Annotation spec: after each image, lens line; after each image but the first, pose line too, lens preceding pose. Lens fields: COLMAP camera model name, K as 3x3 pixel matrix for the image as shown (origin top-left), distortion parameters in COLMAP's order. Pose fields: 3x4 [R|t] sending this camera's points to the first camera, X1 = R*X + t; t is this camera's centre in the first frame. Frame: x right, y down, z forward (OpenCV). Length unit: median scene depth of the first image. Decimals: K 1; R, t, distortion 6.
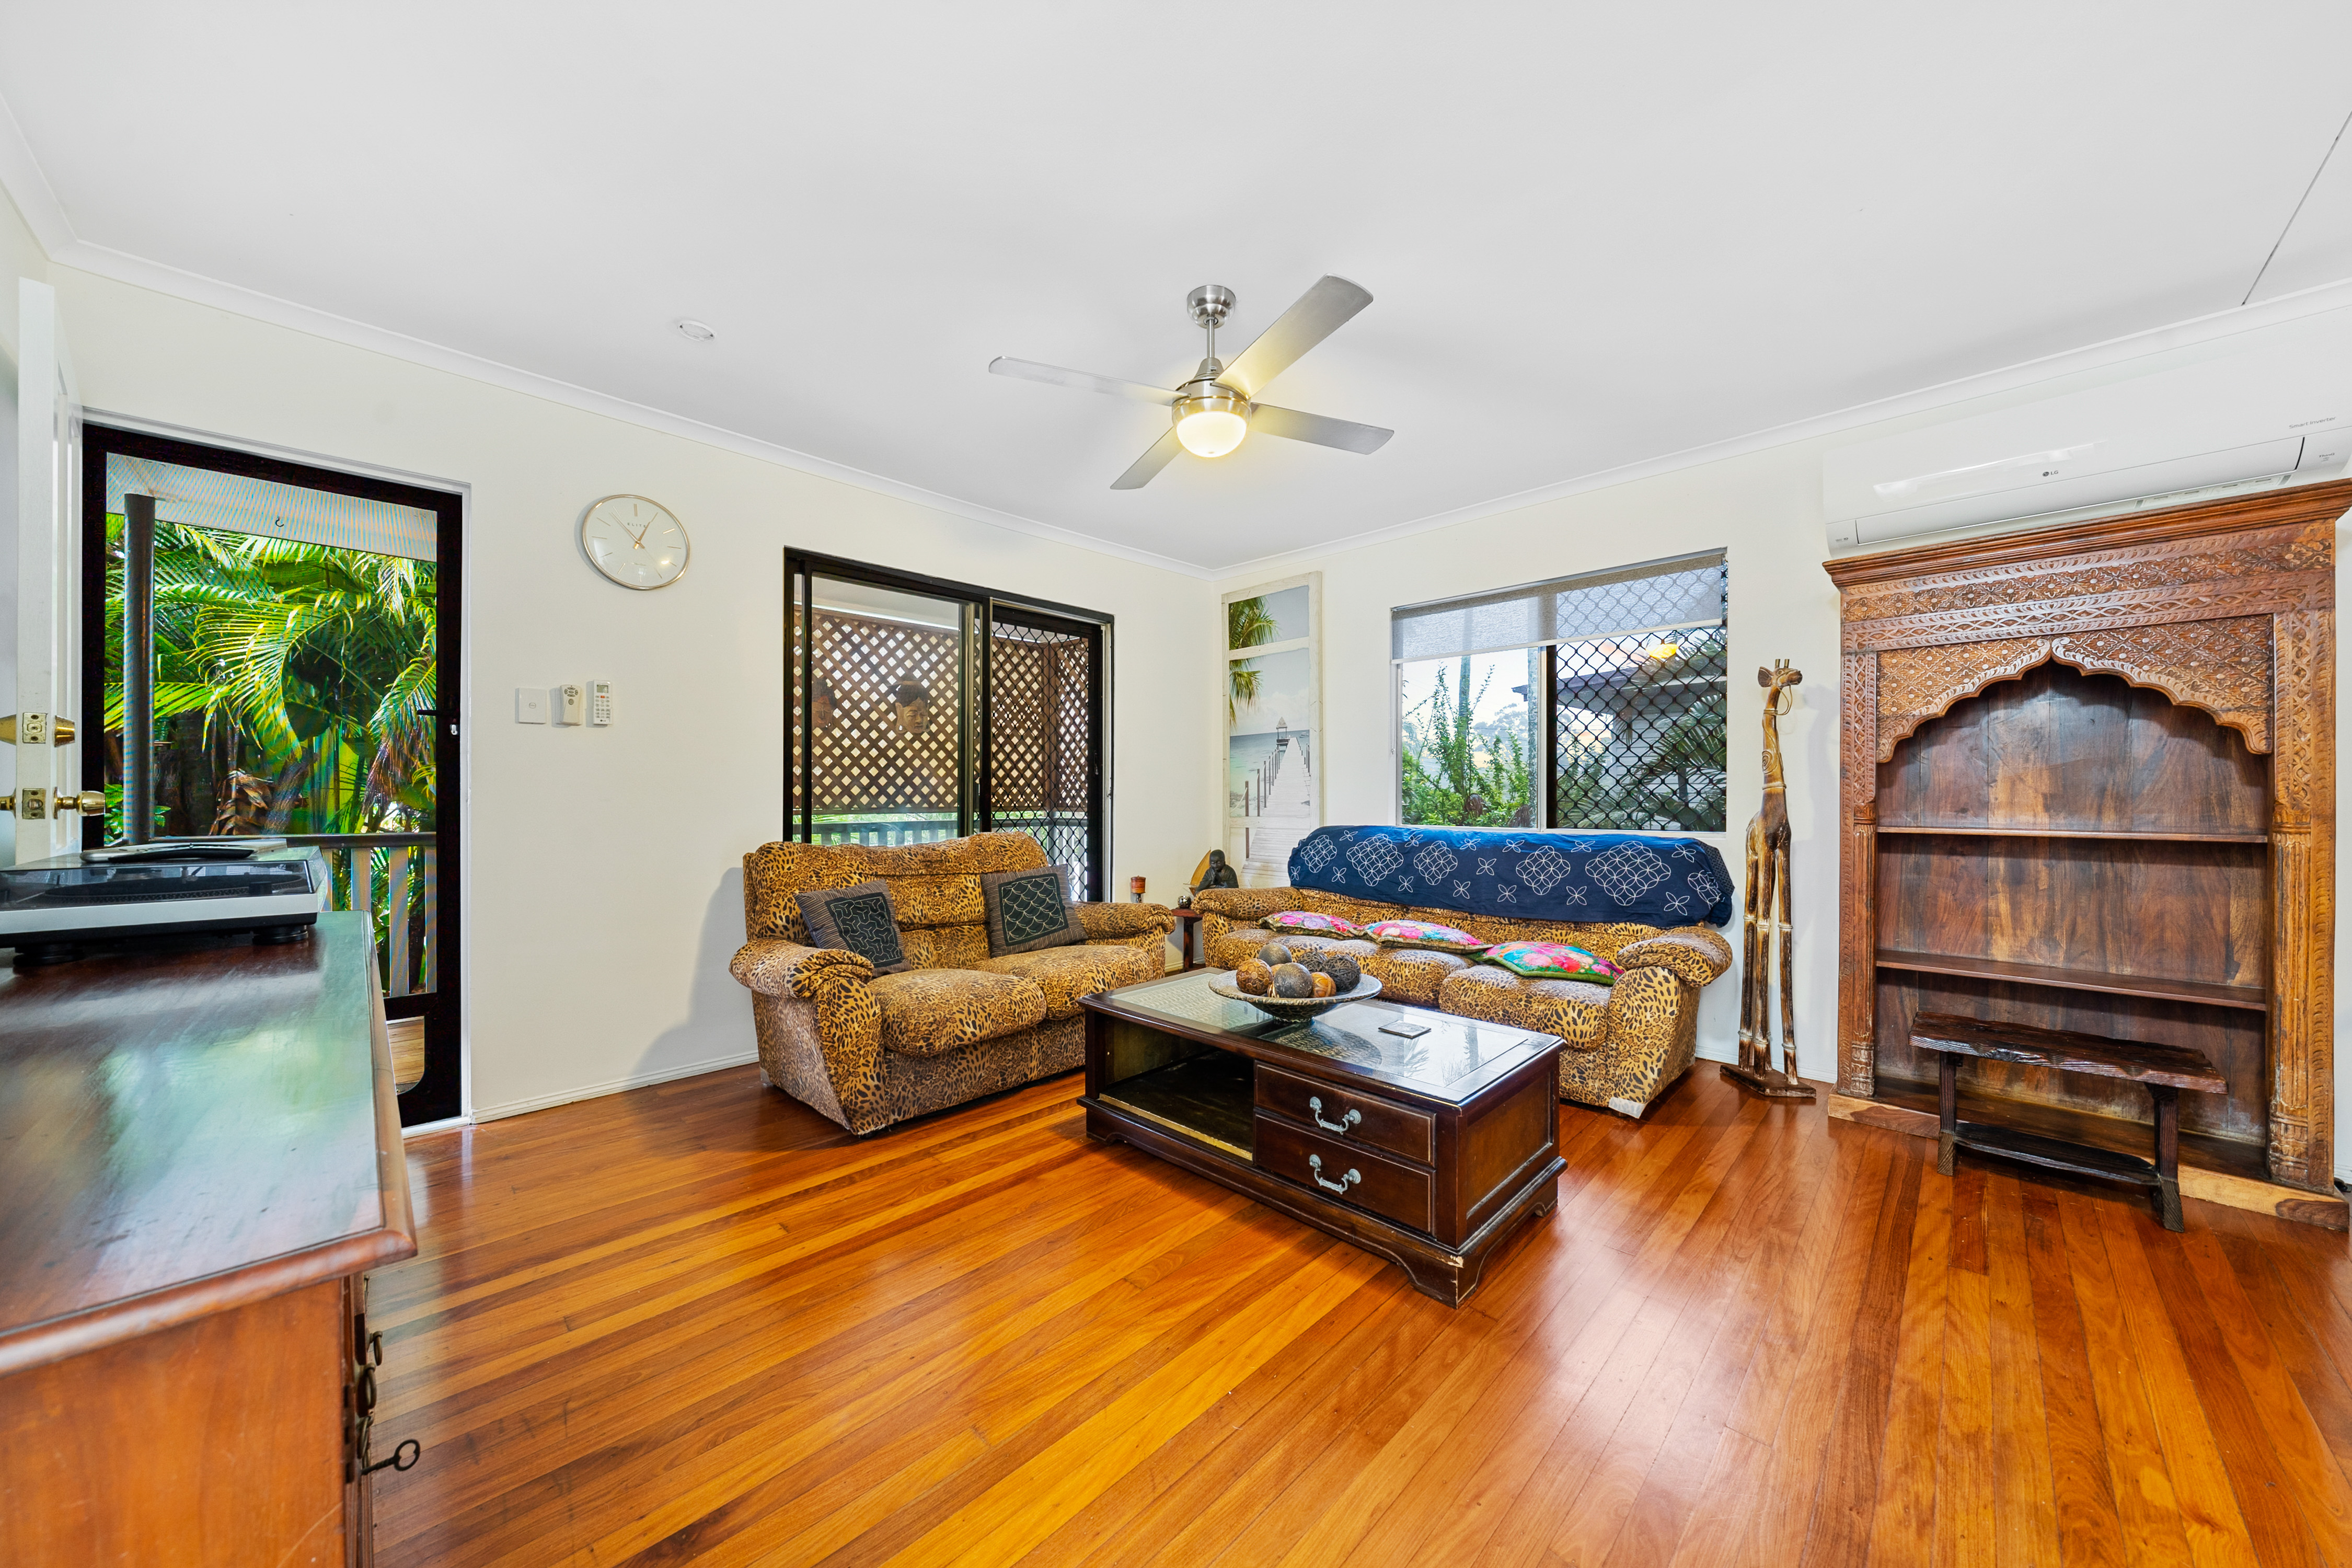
lens RADIAL K [[814.0, 0, 1163.6], [0, 814.0, 792.0], [0, 0, 1]] dist [-0.006600, -0.000178]
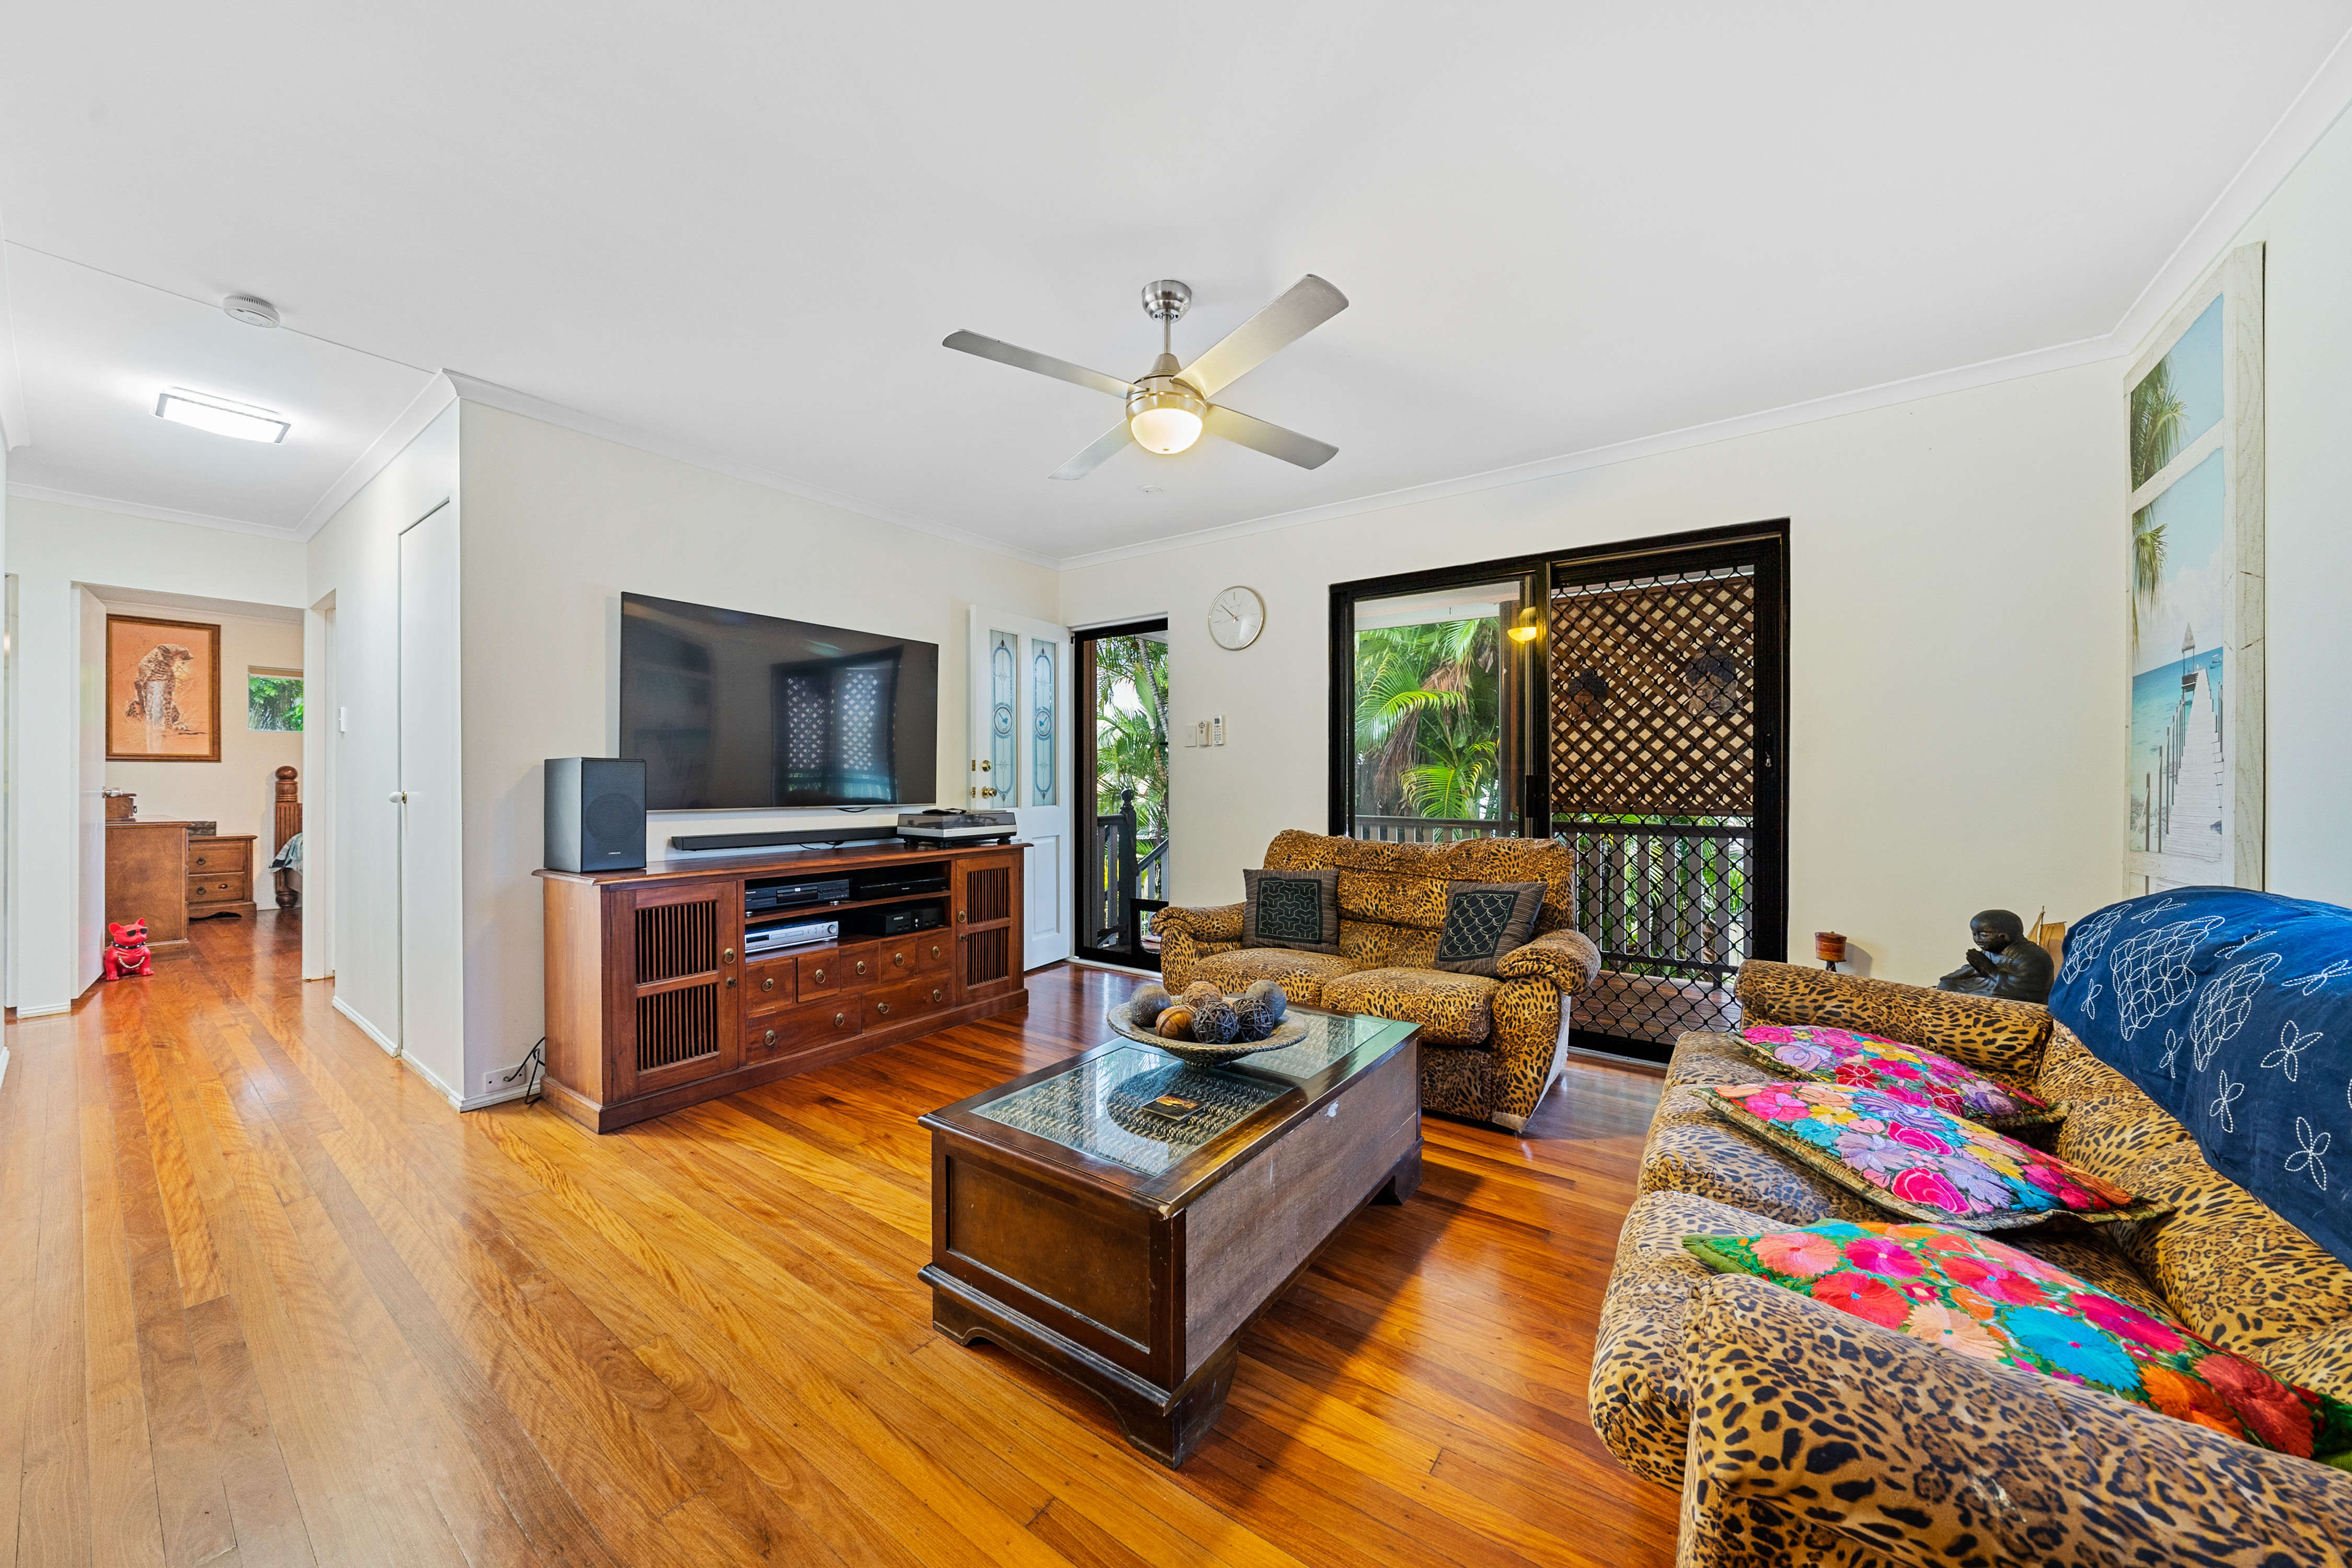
lens RADIAL K [[814.0, 0, 1155.9], [0, 814.0, 801.2], [0, 0, 1]] dist [-0.006600, -0.000178]
pose [[0.149766, 0.022404, -0.988468, 0.488044], [-0.001389, 0.999747, 0.022449, -0.007398], [0.988721, -0.001990, 0.149759, 0.402890]]
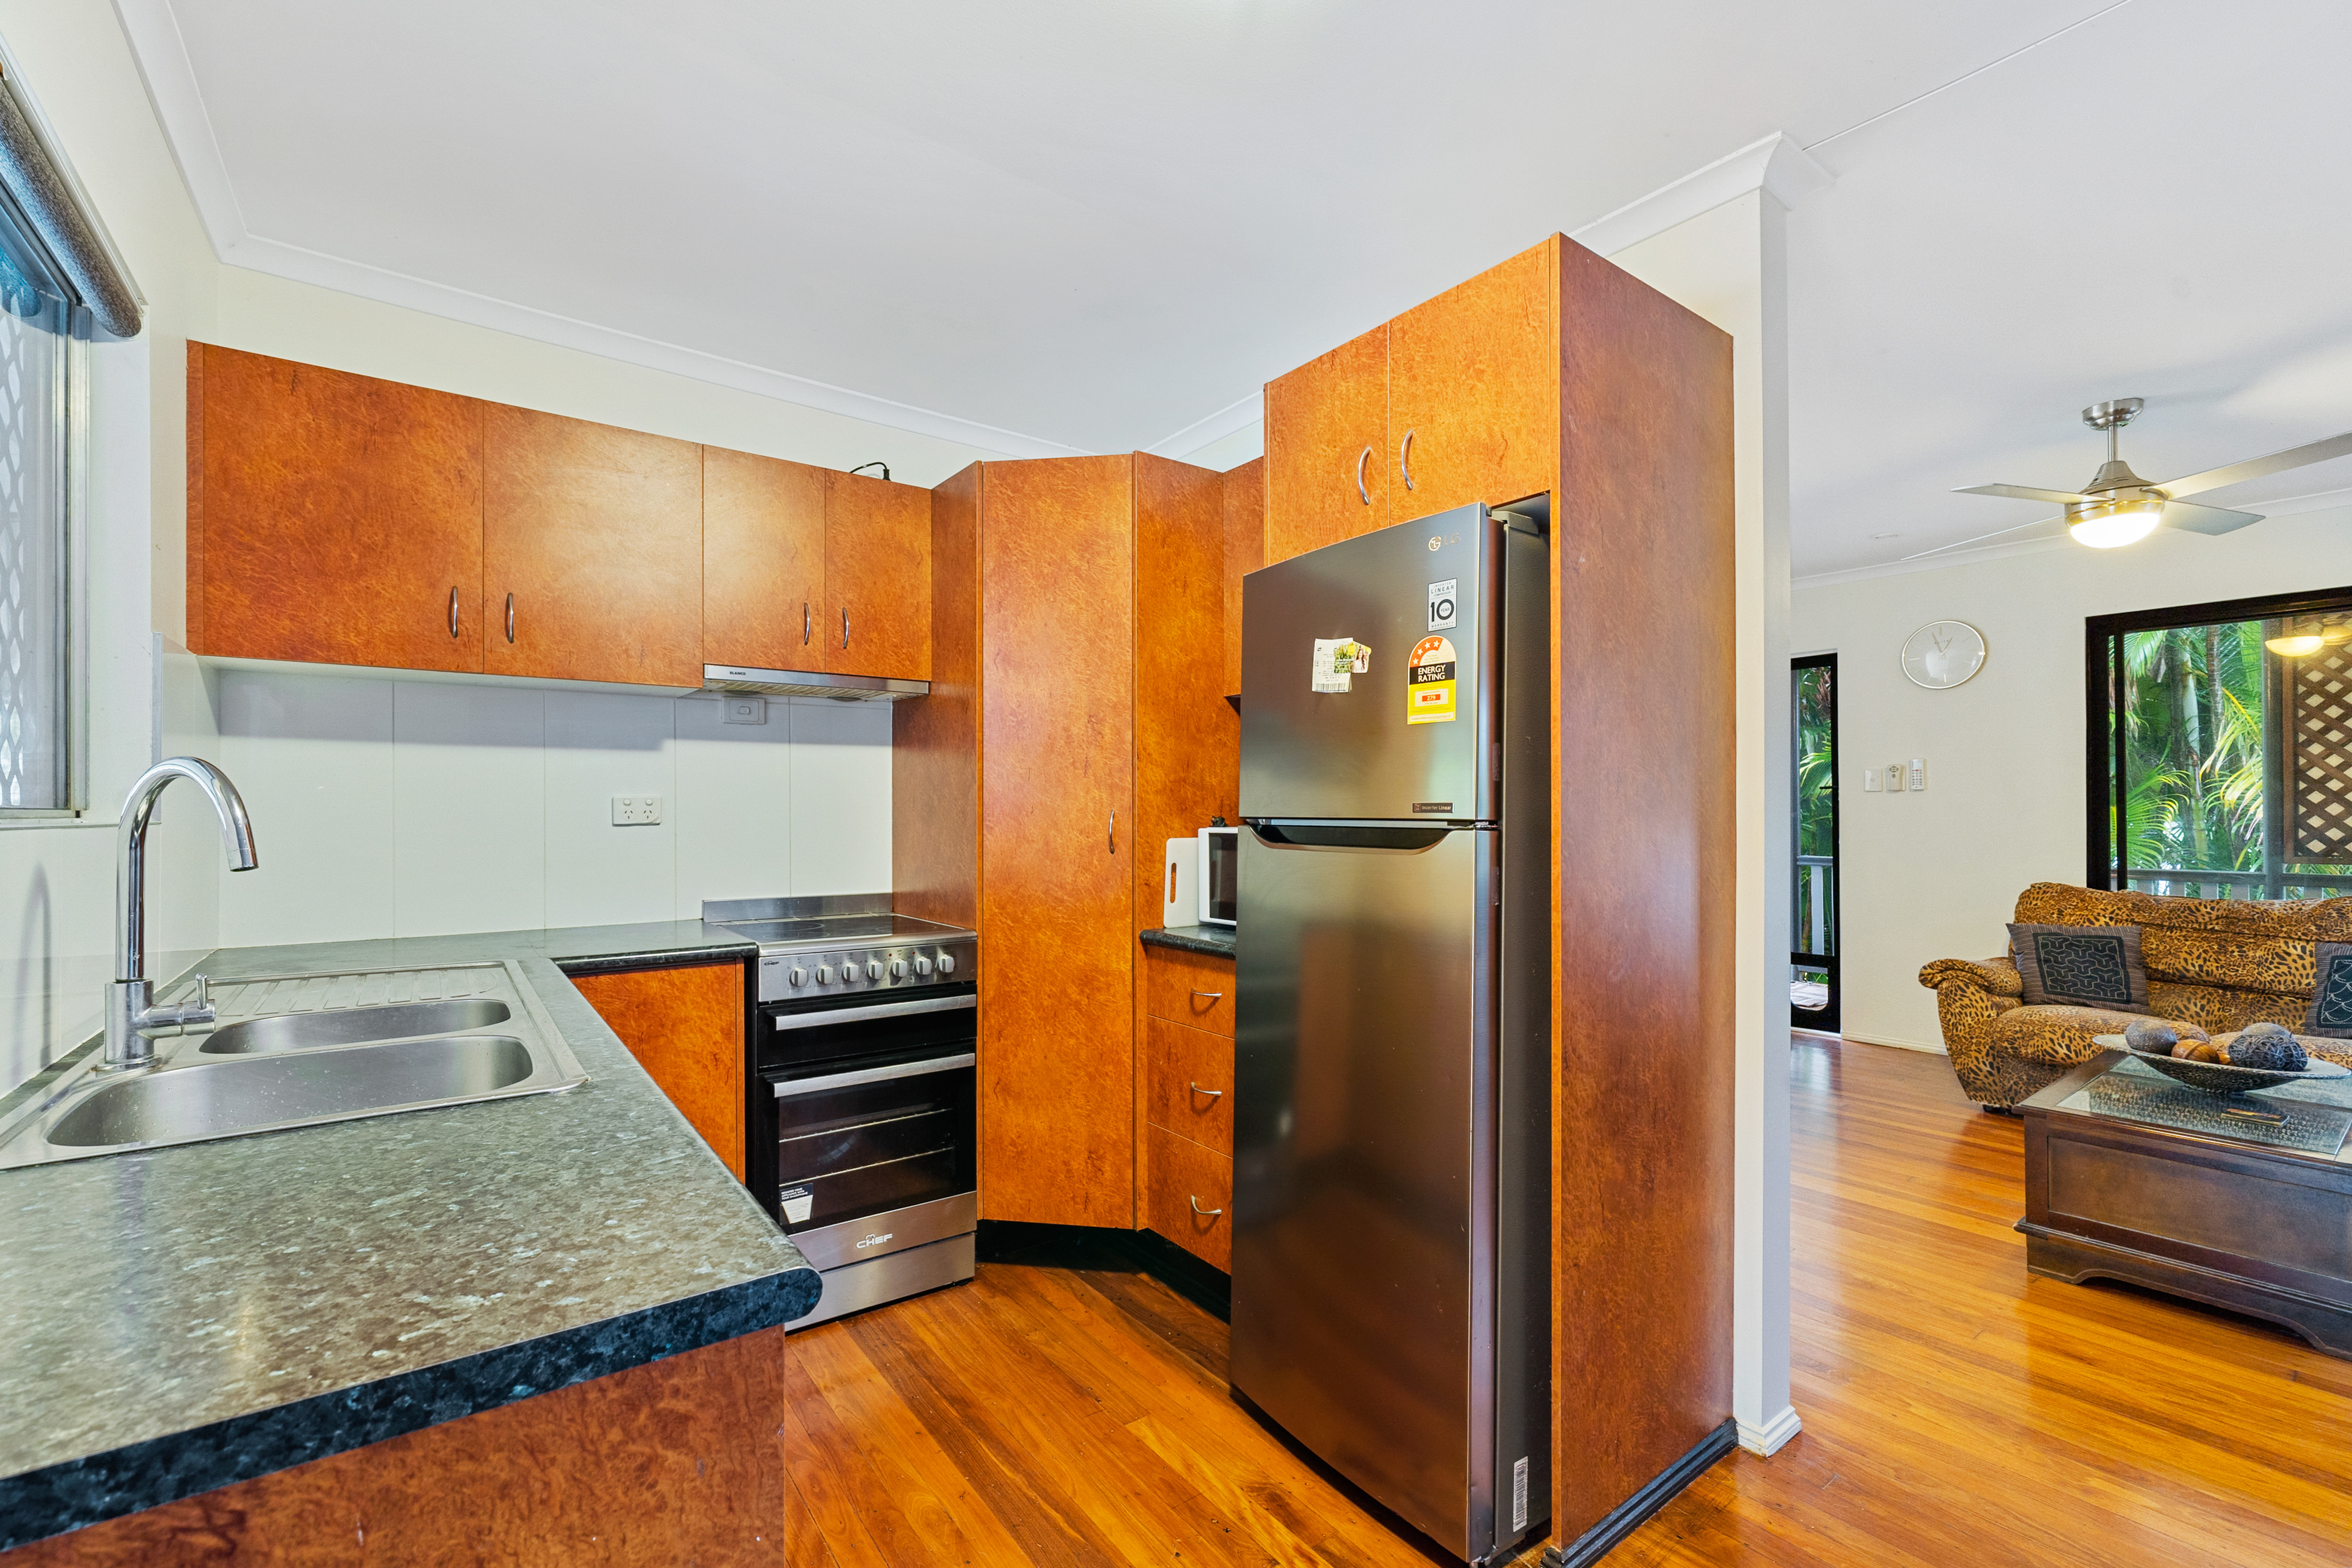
lens RADIAL K [[983.3, 0, 1171.0], [0, 983.3, 808.4], [0, 0, 1]] dist [0.001764, 0.000147]
pose [[-0.137179, -0.004099, -0.990538, 0.733357], [0.000196, 0.999991, -0.004166, -0.026295], [0.990546, -0.000766, -0.137177, -0.035344]]
